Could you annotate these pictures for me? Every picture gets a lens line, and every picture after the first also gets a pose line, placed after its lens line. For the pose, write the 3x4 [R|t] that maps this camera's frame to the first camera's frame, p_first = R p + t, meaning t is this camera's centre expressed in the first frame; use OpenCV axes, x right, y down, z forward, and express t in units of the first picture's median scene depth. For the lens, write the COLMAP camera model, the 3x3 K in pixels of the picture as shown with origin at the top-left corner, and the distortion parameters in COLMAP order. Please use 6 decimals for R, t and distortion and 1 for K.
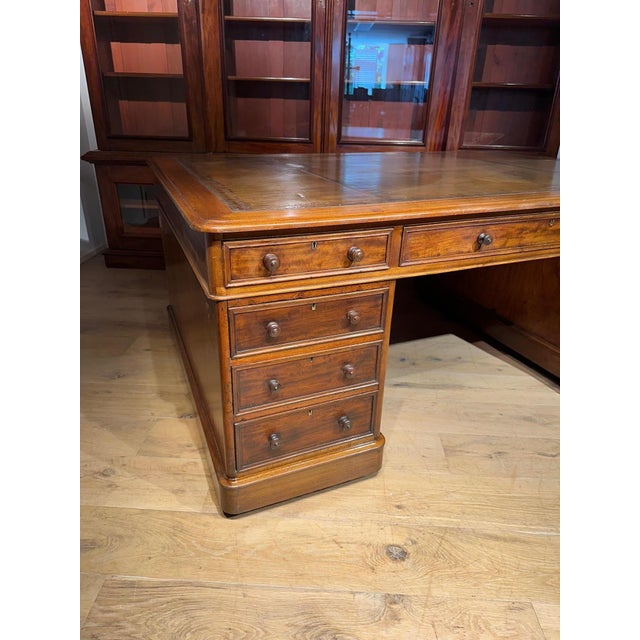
lens RADIAL K [[455.7, 0, 316.6], [0, 455.7, 321.0], [0, 0, 1]] dist [0.041565, -0.063334]
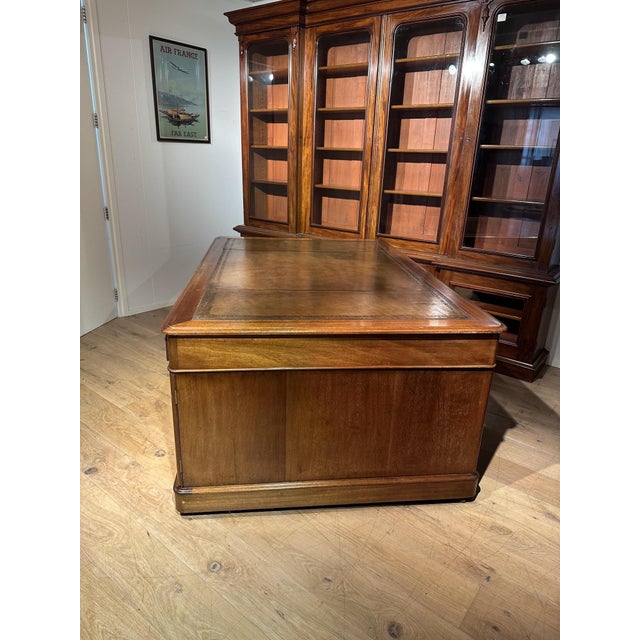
lens RADIAL K [[454.0, 0, 319.1], [0, 454.0, 325.3], [0, 0, 1]] dist [0.004554, -0.006210]
pose [[0.811992, 0.207048, -0.545710, 1.151099], [-0.267104, 0.963136, -0.032016, -0.086111], [0.518964, 0.171758, 0.837362, -0.229518]]
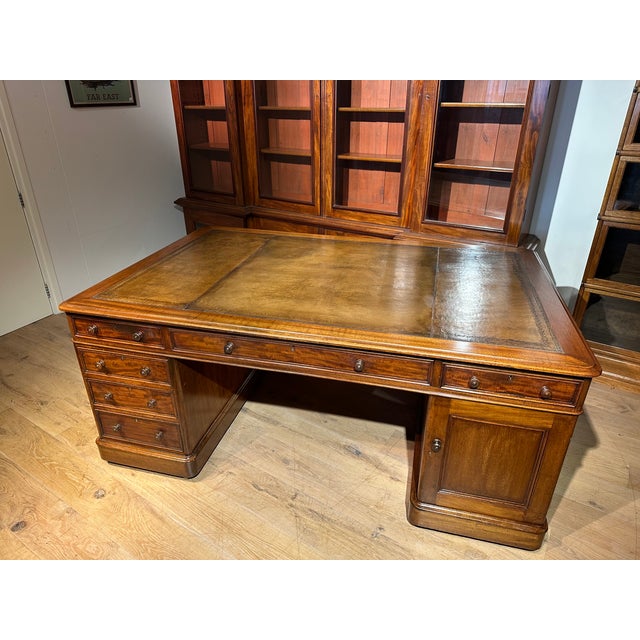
lens RADIAL K [[448.9, 0, 318.0], [0, 448.9, 326.9], [0, 0, 1]] dist [0.049186, -0.062905]
pose [[0.856514, 0.211263, -0.470905, 1.078088], [-0.200968, 0.976894, 0.072732, -0.268821], [0.475390, 0.032341, 0.879181, -0.075418]]
